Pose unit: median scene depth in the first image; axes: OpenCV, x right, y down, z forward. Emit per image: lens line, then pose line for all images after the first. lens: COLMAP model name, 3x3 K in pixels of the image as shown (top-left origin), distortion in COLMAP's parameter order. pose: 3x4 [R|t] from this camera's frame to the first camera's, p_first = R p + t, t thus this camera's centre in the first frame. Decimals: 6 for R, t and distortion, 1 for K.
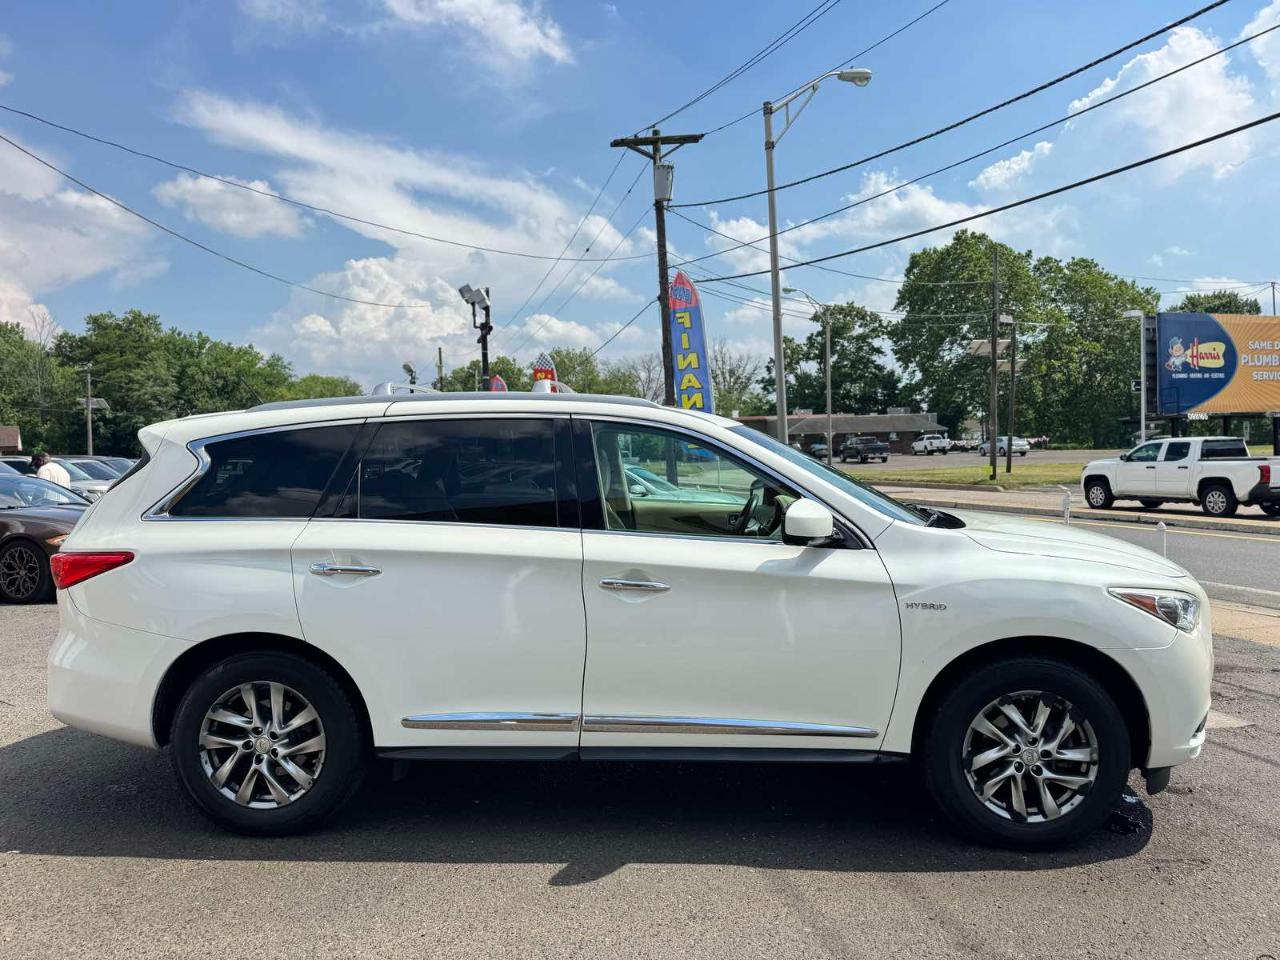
lens RADIAL K [[871.6, 0, 637.0], [0, 871.6, 493.4], [0, 0, 1]] dist [0.037691, -0.047403]
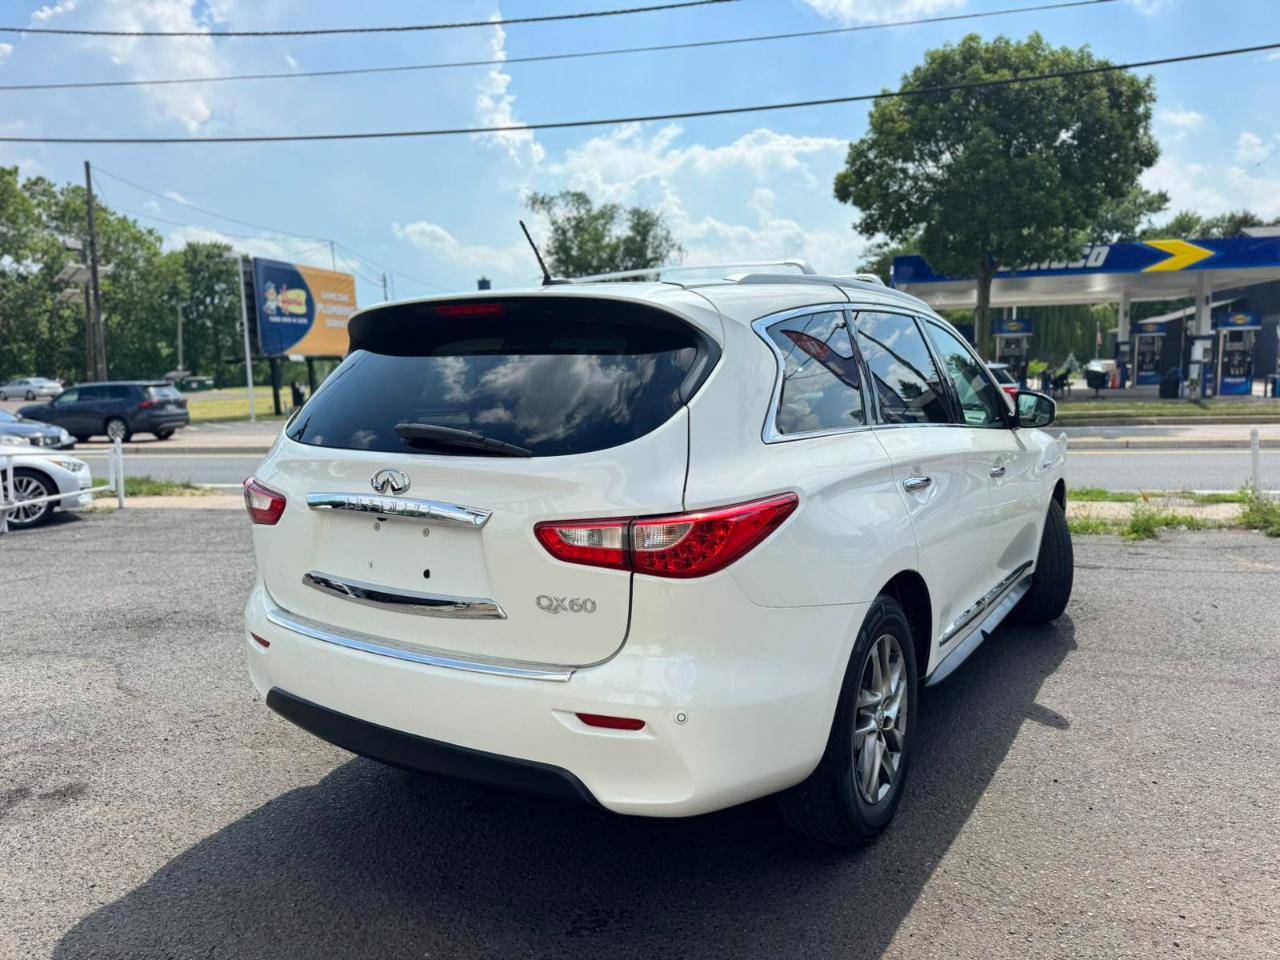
lens RADIAL K [[887.1, 0, 635.9], [0, 887.1, 470.1], [0, 0, 1]] dist [0.025496, -0.036671]
pose [[0.476195, -0.093232, 0.874383, -0.255360], [0.062486, 0.995437, 0.072109, -0.001452], [-0.877117, 0.020298, 0.479848, 0.167717]]
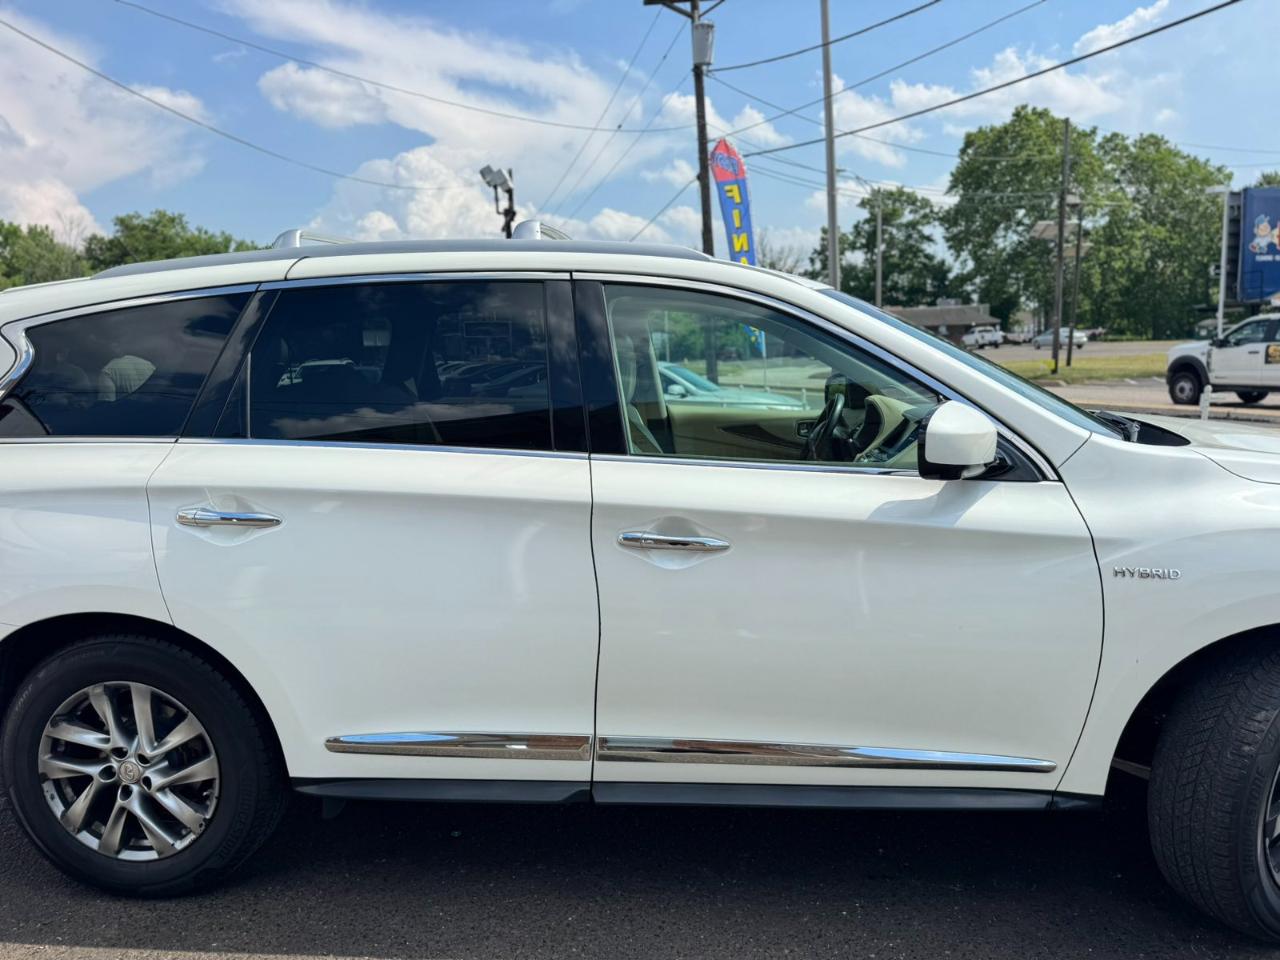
lens RADIAL K [[871.6, 0, 648.3], [0, 871.6, 484.6], [0, 0, 1]] dist [0.037691, -0.047403]
pose [[0.999477, -0.007263, -0.031516, -0.000228], [0.010507, 0.994519, 0.104027, -0.000421], [0.030588, -0.104304, 0.994075, 0.074294]]
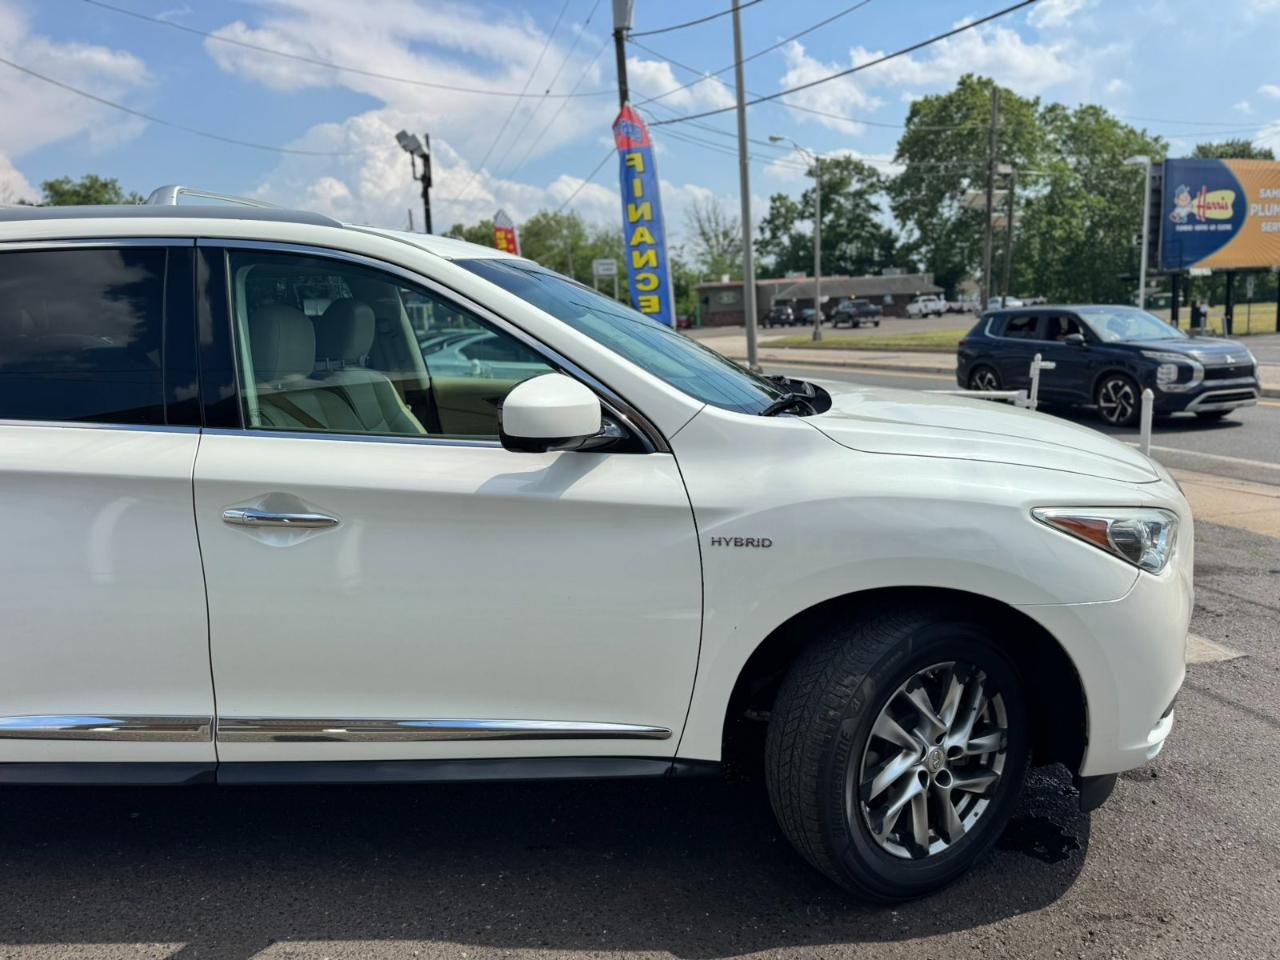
lens RADIAL K [[871.6, 0, 650.9], [0, 871.6, 475.6], [0, 0, 1]] dist [0.037691, -0.047403]
pose [[0.999747, -0.016870, 0.014860, 0.050277], [0.014821, 0.991586, 0.128598, 0.000014], [-0.016905, -0.128346, 0.991585, 0.076163]]
